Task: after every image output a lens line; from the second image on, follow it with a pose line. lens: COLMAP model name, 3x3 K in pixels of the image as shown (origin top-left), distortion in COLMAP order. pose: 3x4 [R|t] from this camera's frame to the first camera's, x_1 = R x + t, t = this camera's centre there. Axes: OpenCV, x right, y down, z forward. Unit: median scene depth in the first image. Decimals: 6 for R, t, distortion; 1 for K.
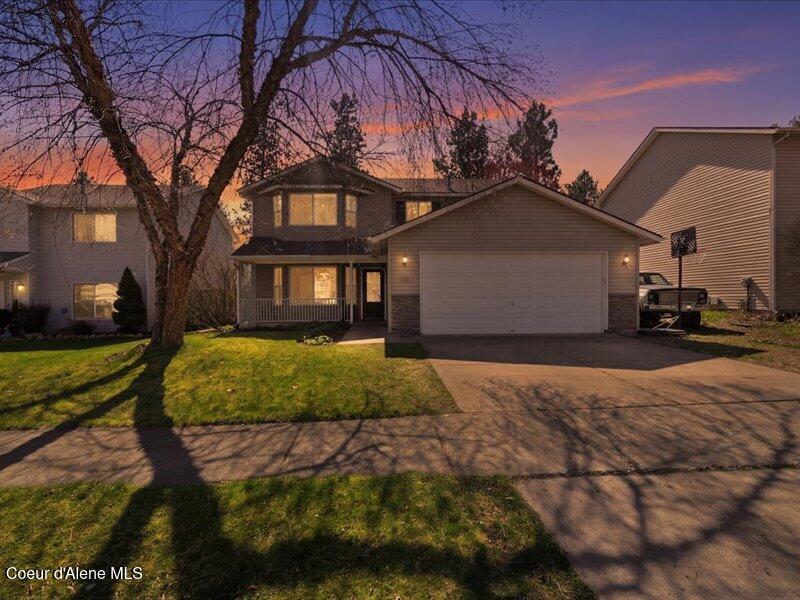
lens RADIAL K [[405.9, 0, 400.7], [0, 405.9, 299.4], [0, 0, 1]] dist [-0.019514, -0.000117]
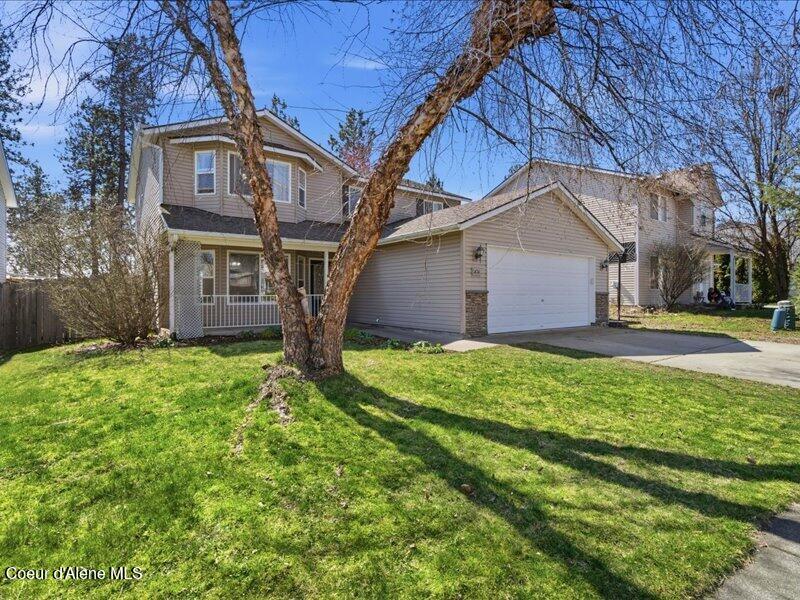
lens RADIAL K [[405.9, 0, 400.9], [0, 405.9, 298.8], [0, 0, 1]] dist [-0.019514, -0.000117]
pose [[0.829529, 0.000838, 0.558463, -0.619007], [0.000483, 0.999997, -0.002217, 0.007321], [-0.558464, 0.002109, 0.829526, 0.330510]]
